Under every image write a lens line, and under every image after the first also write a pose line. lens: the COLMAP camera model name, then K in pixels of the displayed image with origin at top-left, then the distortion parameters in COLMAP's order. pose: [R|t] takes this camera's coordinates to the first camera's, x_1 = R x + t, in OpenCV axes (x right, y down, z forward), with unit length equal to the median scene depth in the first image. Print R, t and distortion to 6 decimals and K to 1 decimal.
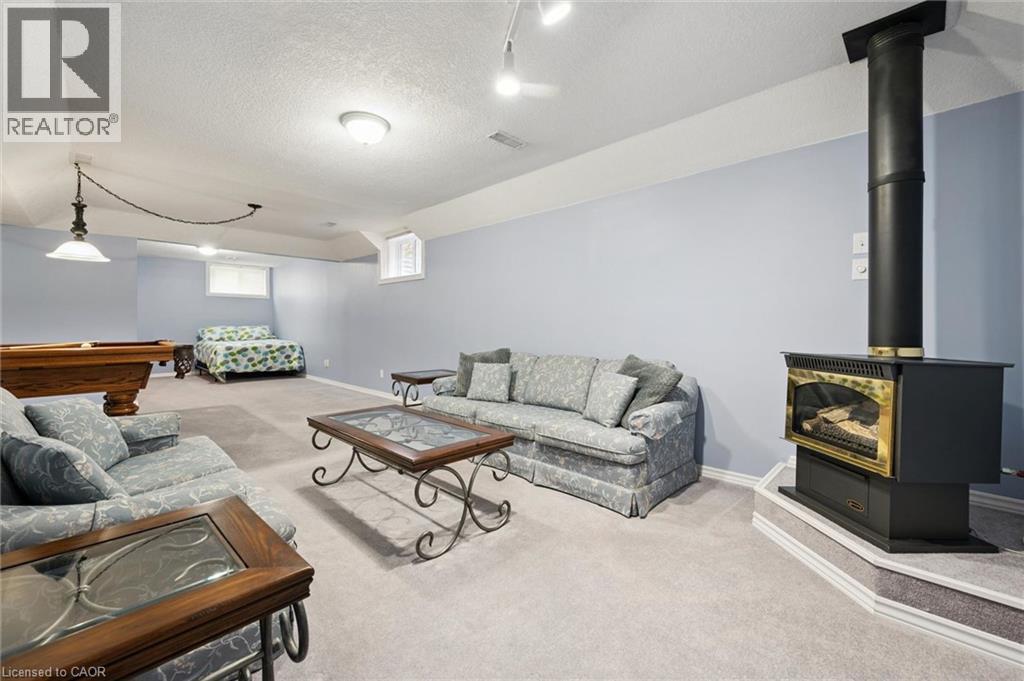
lens RADIAL K [[413.7, 0, 505.3], [0, 413.7, 337.8], [0, 0, 1]] dist [0.000048, 0.000057]
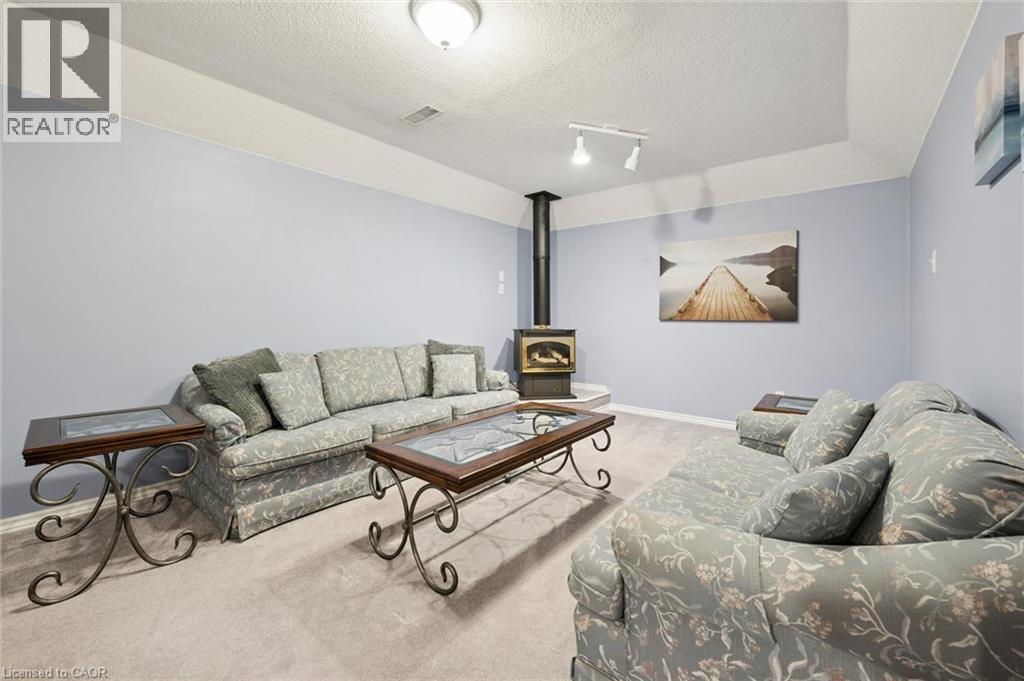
lens RADIAL K [[413.7, 0, 505.3], [0, 413.7, 337.8], [0, 0, 1]] dist [0.000048, 0.000057]
pose [[-0.089165, -0.058362, 0.994306, -0.853380], [0.016690, 0.998054, 0.060078, -0.032679], [-0.995877, 0.021952, -0.088017, 0.812743]]
